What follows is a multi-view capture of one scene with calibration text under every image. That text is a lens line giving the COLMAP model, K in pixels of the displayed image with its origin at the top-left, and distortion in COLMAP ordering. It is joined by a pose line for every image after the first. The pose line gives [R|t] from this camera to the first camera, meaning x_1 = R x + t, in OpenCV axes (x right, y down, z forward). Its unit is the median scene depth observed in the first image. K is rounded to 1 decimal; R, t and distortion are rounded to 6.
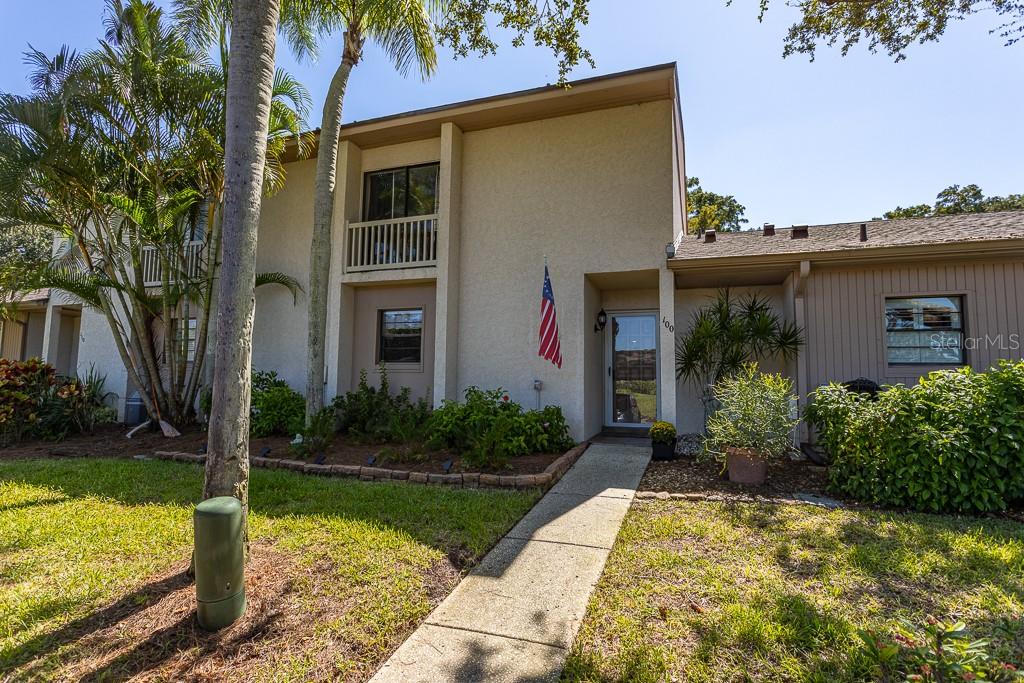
lens RADIAL K [[519.4, 0, 515.0], [0, 519.4, 341.1], [0, 0, 1]] dist [-0.004901, 0.001464]
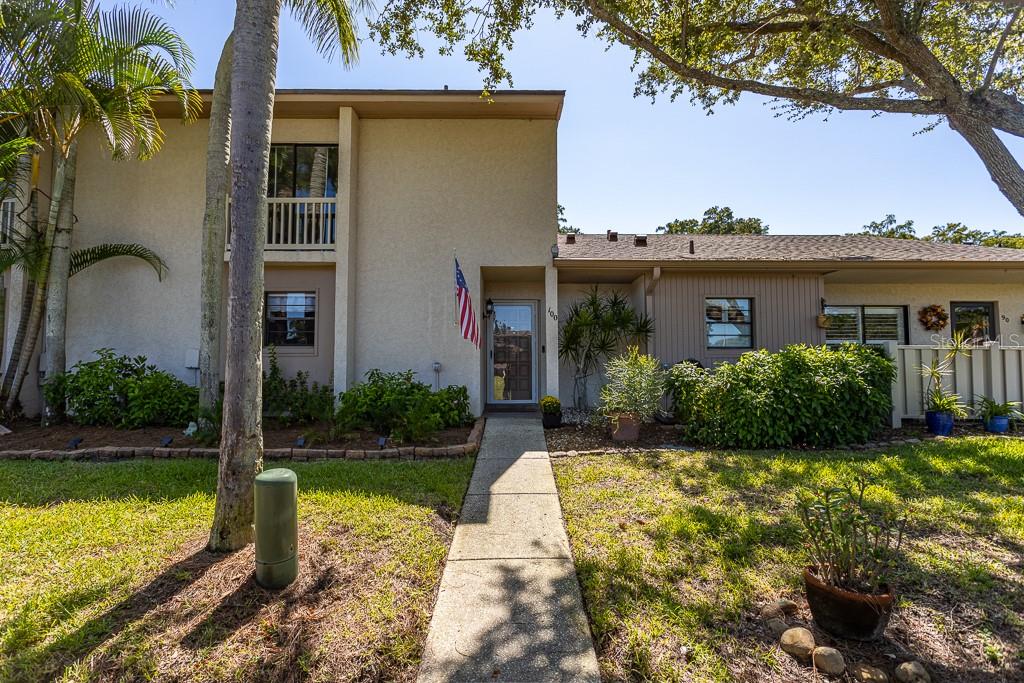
lens RADIAL K [[519.4, 0, 515.0], [0, 519.4, 341.1], [0, 0, 1]] dist [-0.004901, 0.001464]
pose [[0.936234, 0.004888, 0.351344, -0.220299], [-0.015145, 0.999535, 0.026450, -0.000540], [-0.351051, -0.030084, 0.935873, -0.081346]]
